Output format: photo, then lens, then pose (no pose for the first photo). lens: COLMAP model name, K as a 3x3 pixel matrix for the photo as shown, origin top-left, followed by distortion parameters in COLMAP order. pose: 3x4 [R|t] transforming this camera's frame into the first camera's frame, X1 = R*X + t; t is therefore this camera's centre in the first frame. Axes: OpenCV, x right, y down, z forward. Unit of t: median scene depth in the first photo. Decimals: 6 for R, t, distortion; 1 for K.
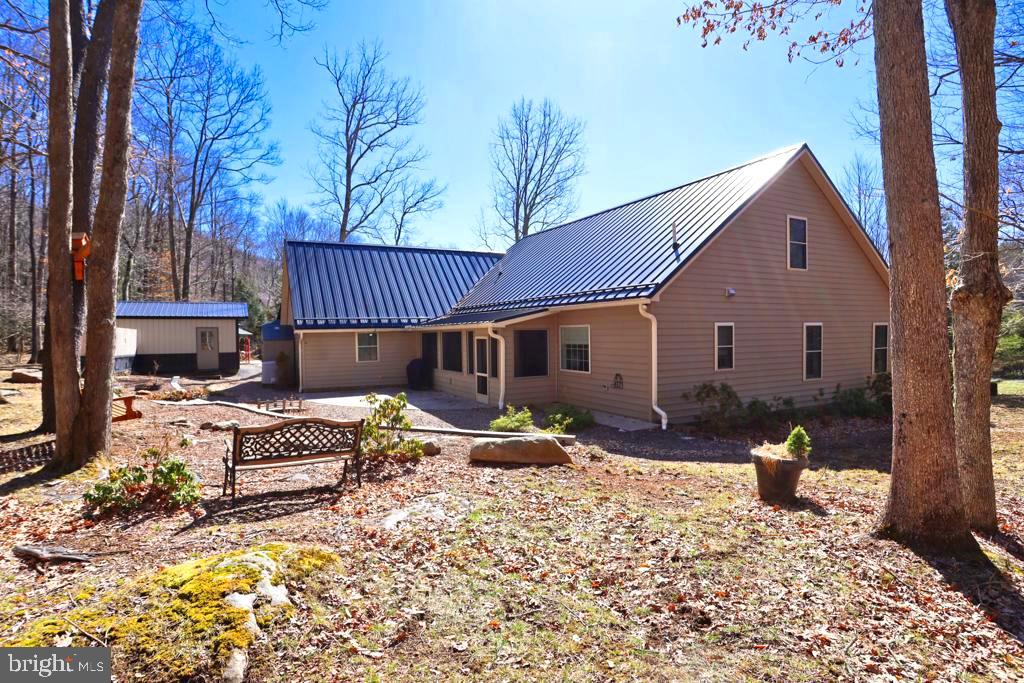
lens RADIAL K [[522.8, 0, 507.9], [0, 522.8, 303.8], [0, 0, 1]] dist [-0.072823, 0.033433]
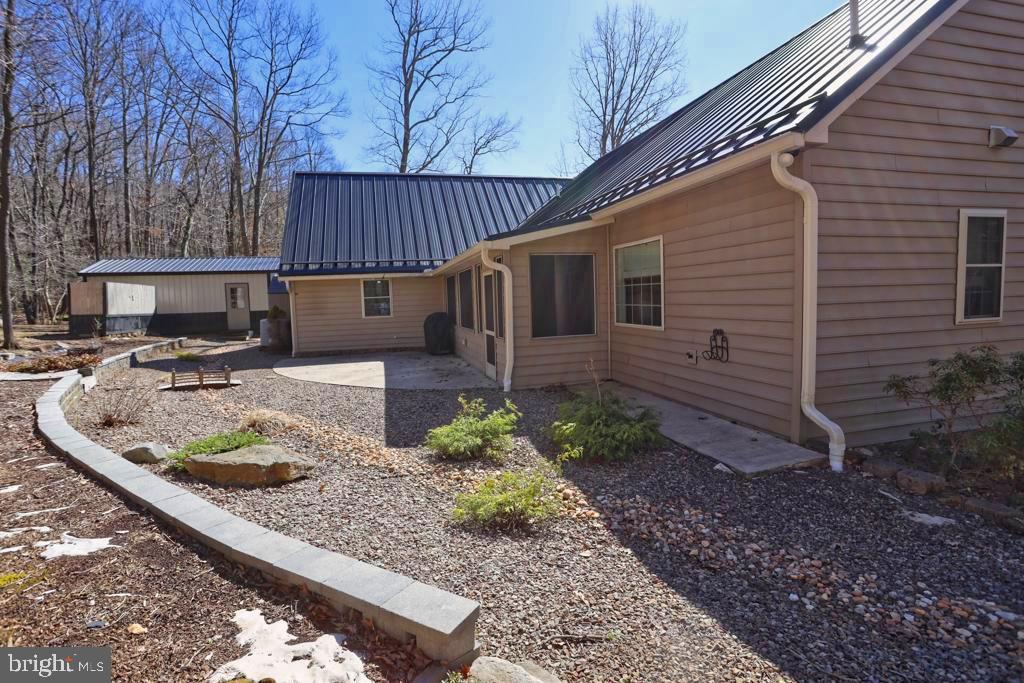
lens RADIAL K [[496.4, 0, 513.0], [0, 496.4, 314.0], [0, 0, 1]] dist [-0.062829, 0.025930]
pose [[0.978666, -0.009135, -0.205256, 0.075161], [0.028093, 0.995578, 0.089640, 0.046728], [0.203530, -0.093493, 0.974595, 0.329430]]
